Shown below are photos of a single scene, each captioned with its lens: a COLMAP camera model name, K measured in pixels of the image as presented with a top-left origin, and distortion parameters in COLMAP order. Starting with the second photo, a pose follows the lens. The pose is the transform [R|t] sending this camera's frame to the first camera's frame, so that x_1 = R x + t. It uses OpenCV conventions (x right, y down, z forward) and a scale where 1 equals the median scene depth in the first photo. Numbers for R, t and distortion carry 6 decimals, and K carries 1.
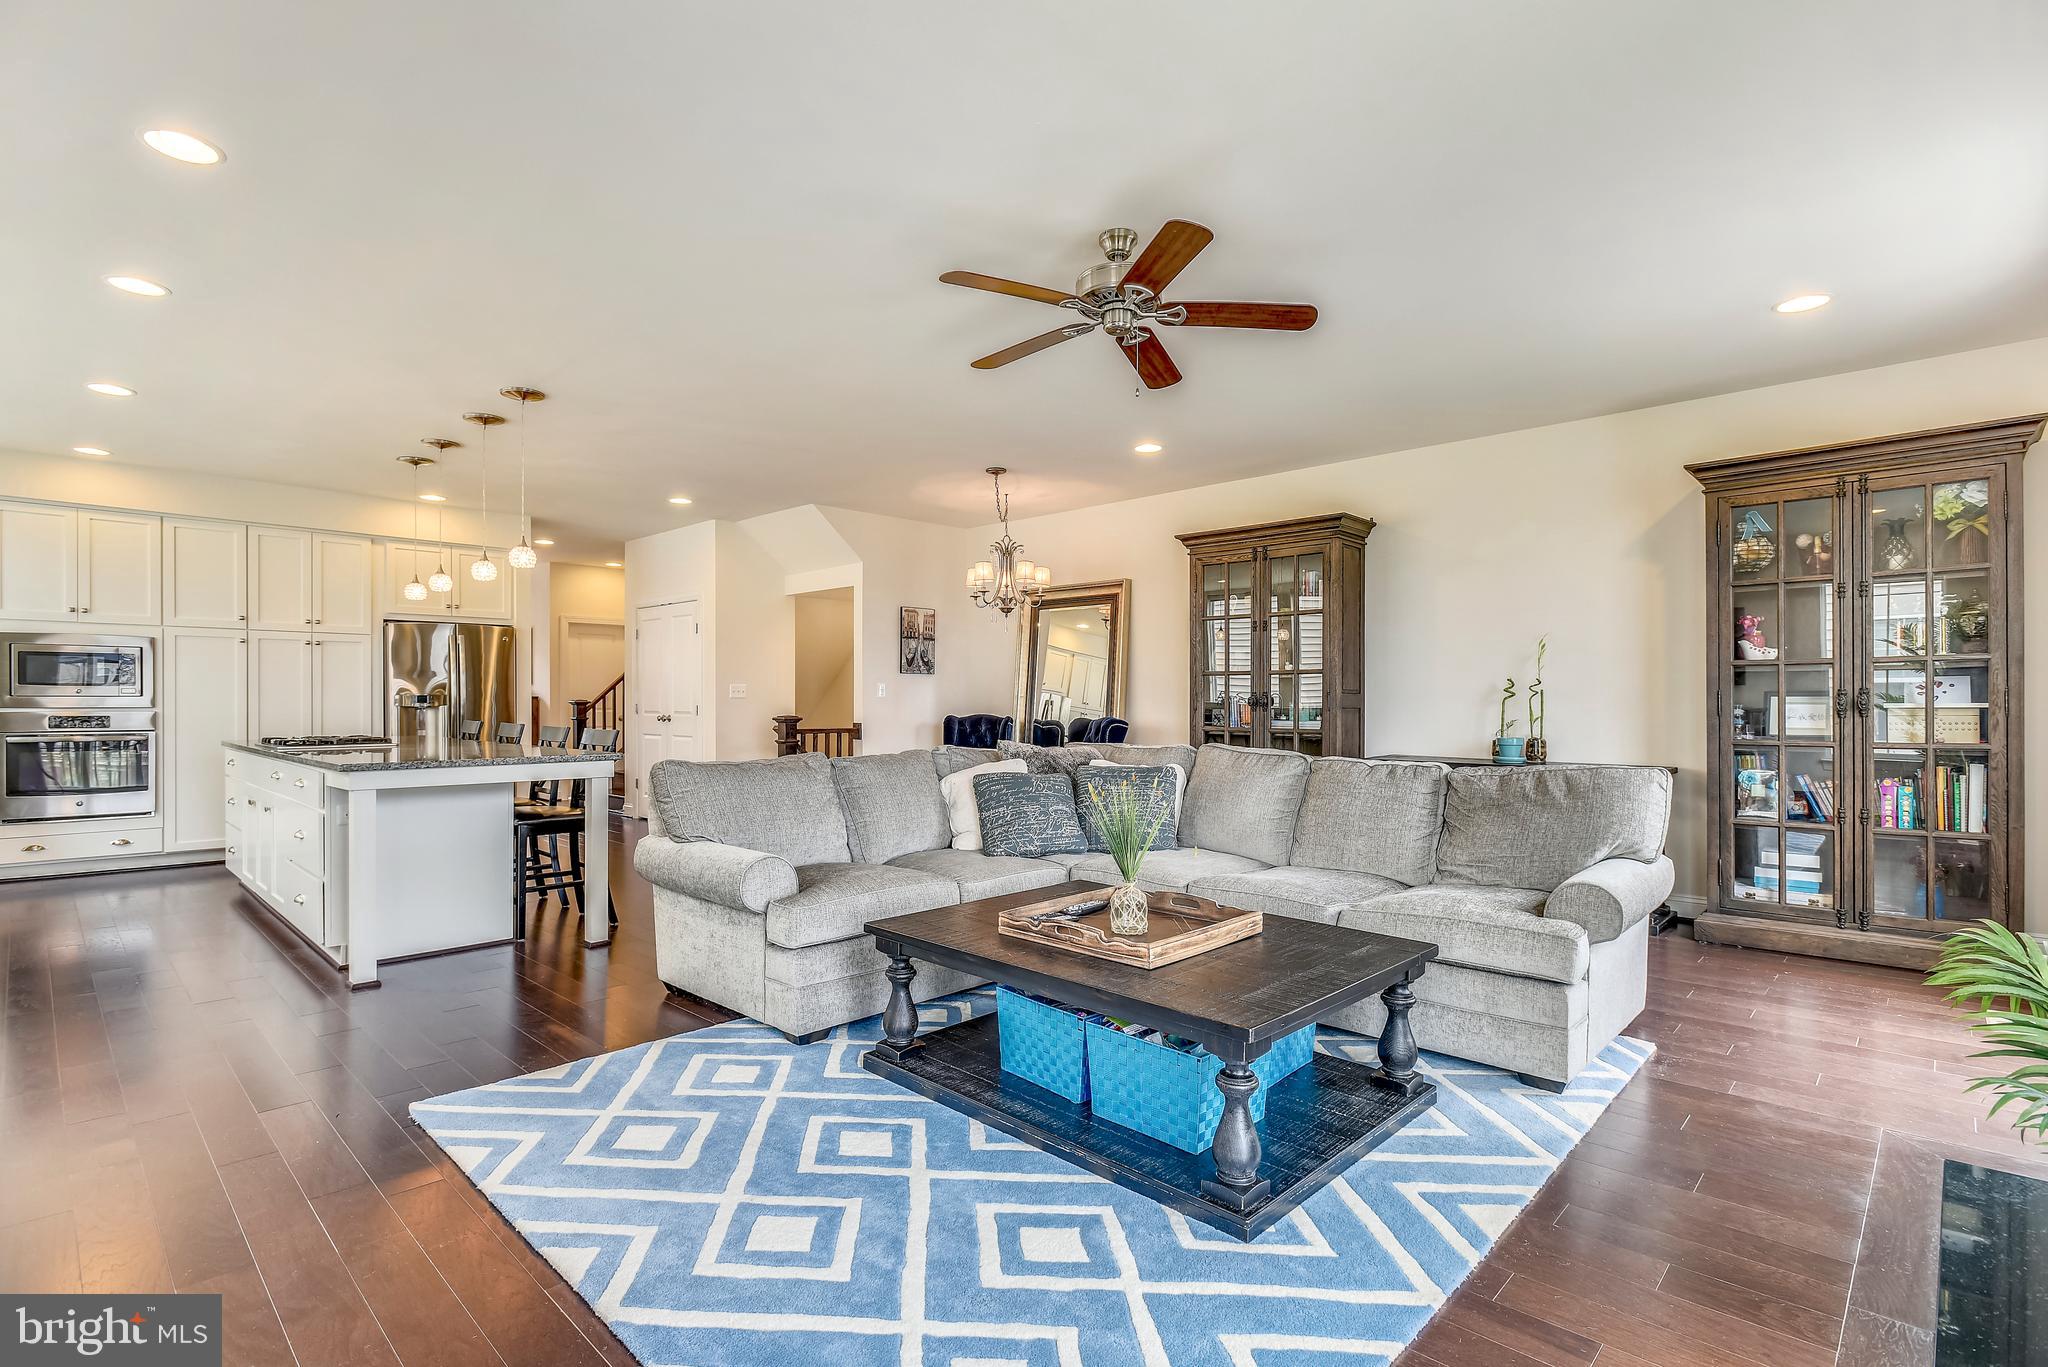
lens RADIAL K [[966.8, 0, 1027.4], [0, 966.8, 705.0], [0, 0, 1]] dist [-0.009583, 0.000286]
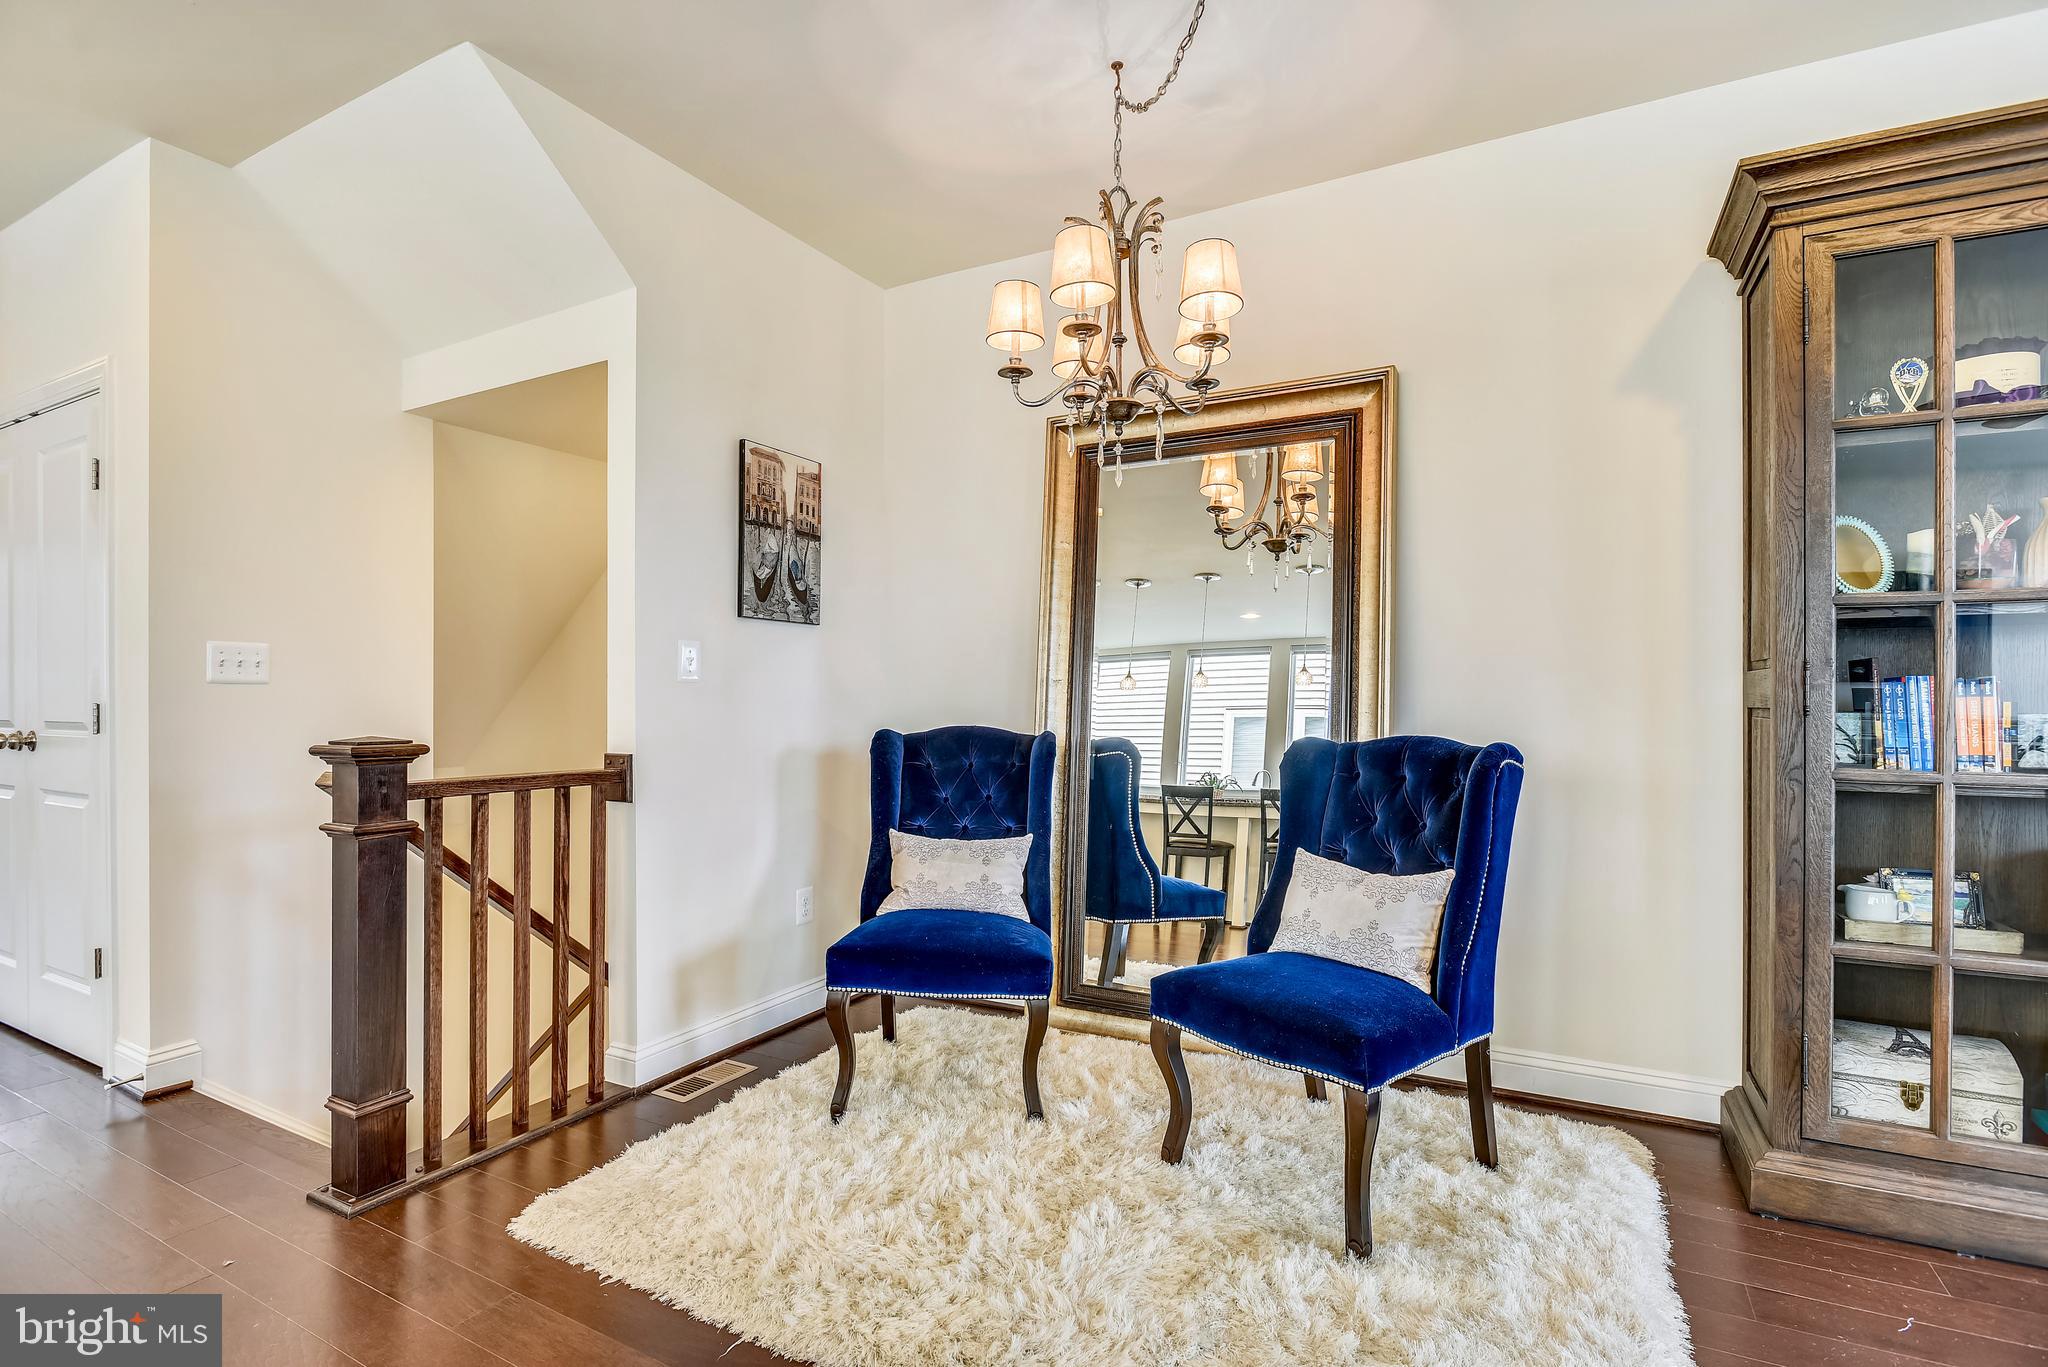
lens RADIAL K [[966.8, 0, 1027.4], [0, 966.8, 705.0], [0, 0, 1]] dist [-0.009583, 0.000286]
pose [[0.963751, -0.002650, 0.266791, -0.147602], [0.002129, 0.999995, 0.002241, 0.000482], [-0.266795, -0.001592, 0.963752, 0.730108]]
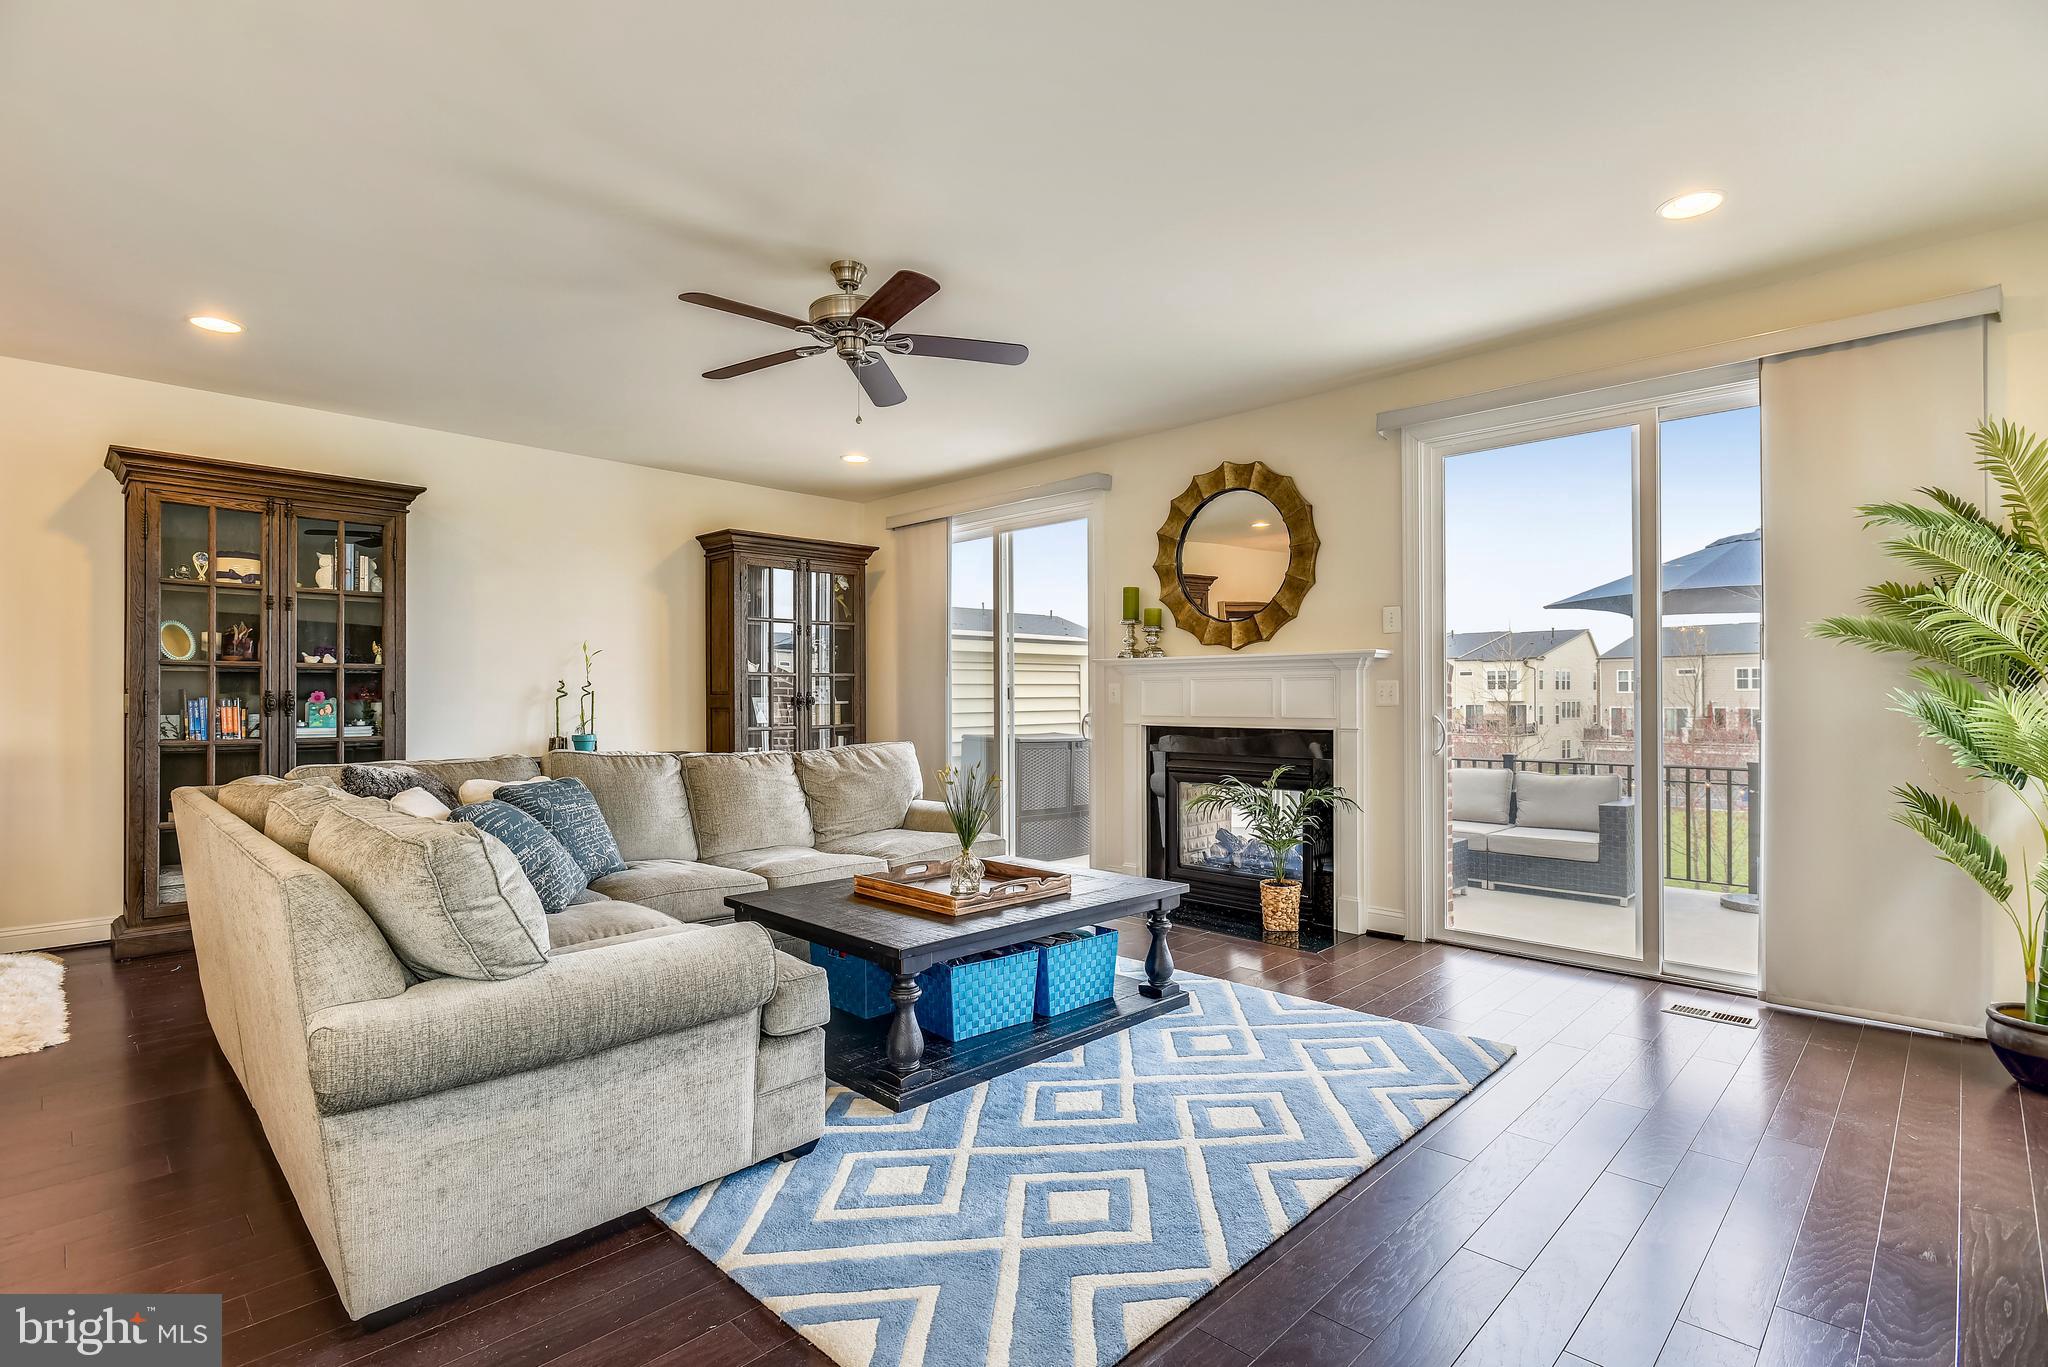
lens RADIAL K [[978.1, 0, 1031.3], [0, 978.1, 696.5], [0, 0, 1]] dist [-0.011304, -0.000003]
pose [[0.005761, -0.000645, 0.999983, -0.462376], [0.006948, 0.999976, 0.000605, -0.004655], [-0.999959, 0.006945, 0.005765, 0.373752]]
